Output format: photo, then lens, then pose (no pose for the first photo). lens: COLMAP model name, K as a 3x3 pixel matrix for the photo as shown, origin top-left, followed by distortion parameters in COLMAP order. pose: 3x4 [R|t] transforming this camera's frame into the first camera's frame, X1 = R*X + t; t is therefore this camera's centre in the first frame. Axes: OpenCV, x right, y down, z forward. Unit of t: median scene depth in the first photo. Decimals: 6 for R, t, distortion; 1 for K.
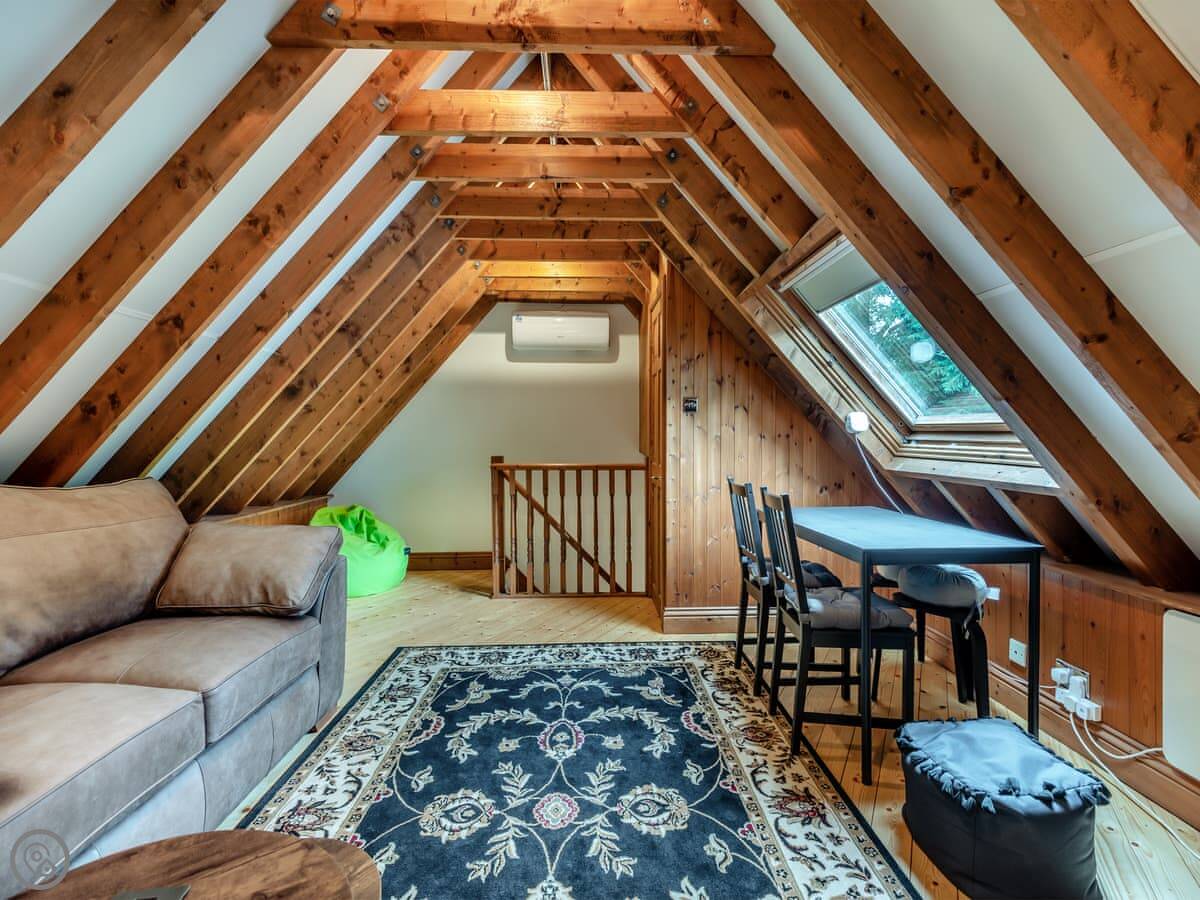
lens RADIAL K [[541.3, 0, 607.8], [0, 541.3, 442.4], [0, 0, 1]] dist [0.019449, -0.007879]
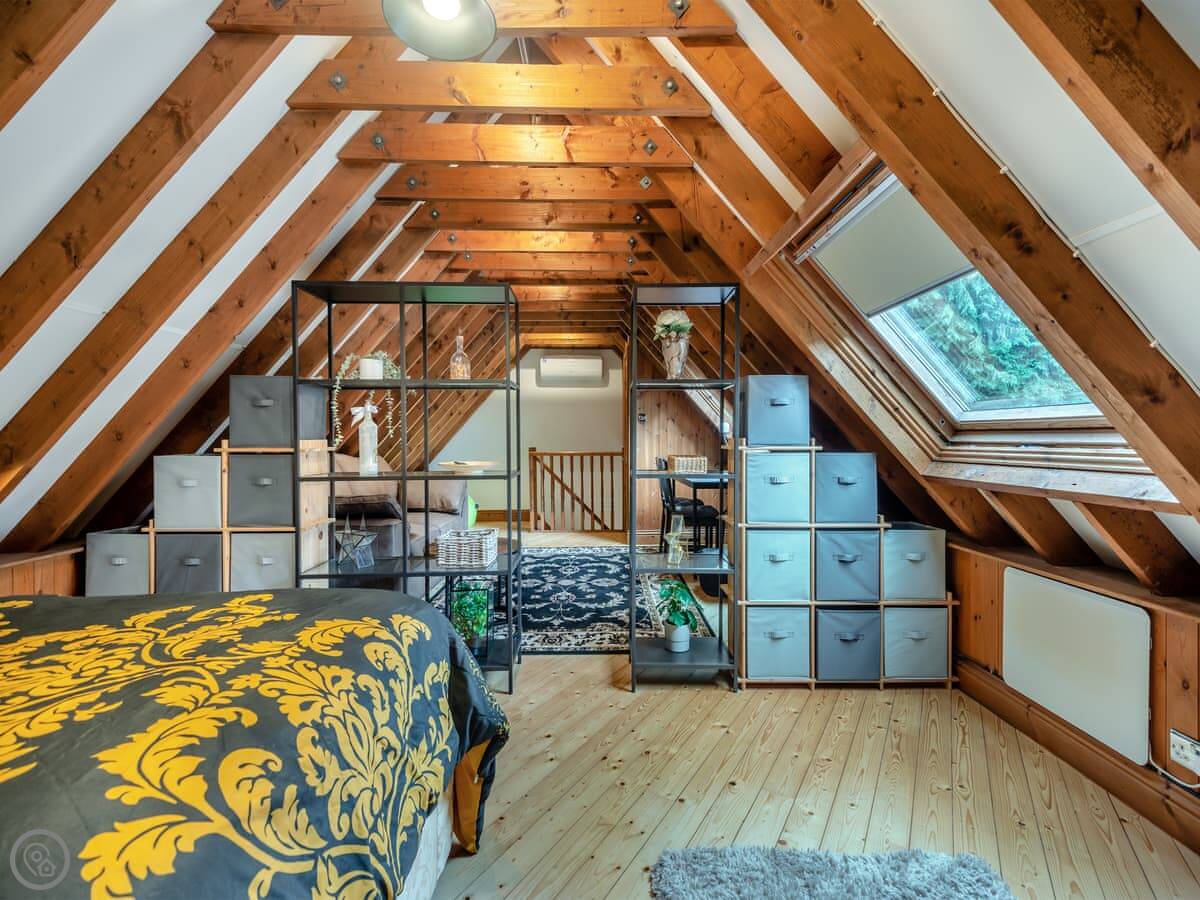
lens RADIAL K [[541.3, 0, 607.8], [0, 541.3, 442.4], [0, 0, 1]] dist [0.019449, -0.007879]
pose [[0.999588, -0.002134, -0.028621, 0.103935], [0.002238, 0.999991, 0.003598, 0.006800], [0.028613, -0.003661, 0.999584, -0.921172]]
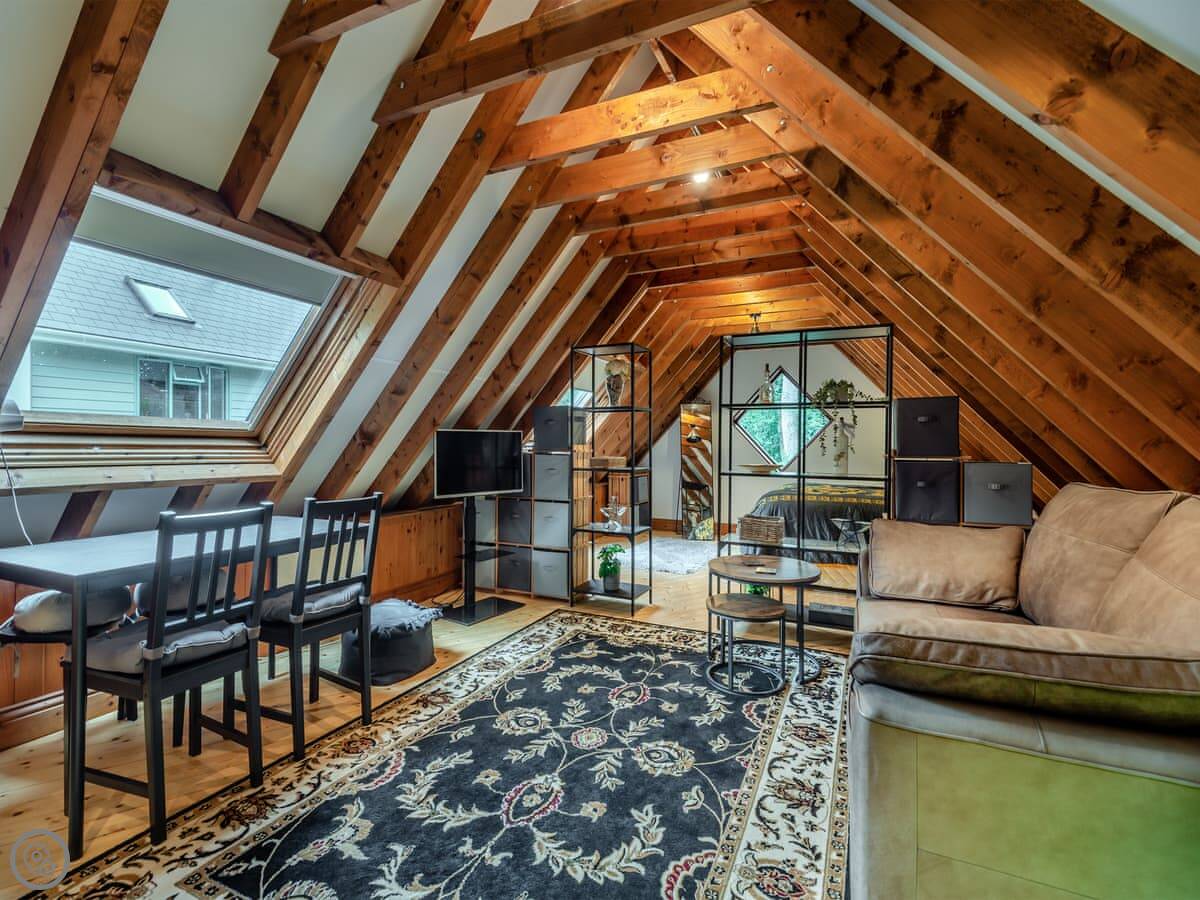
lens RADIAL K [[541.3, 0, 607.8], [0, 541.3, 442.4], [0, 0, 1]] dist [0.019449, -0.007879]
pose [[-0.888237, -0.008857, 0.459301, -0.419164], [-0.006600, 0.999957, 0.006520, -0.004069], [-0.459339, 0.002760, -0.888257, 1.253475]]
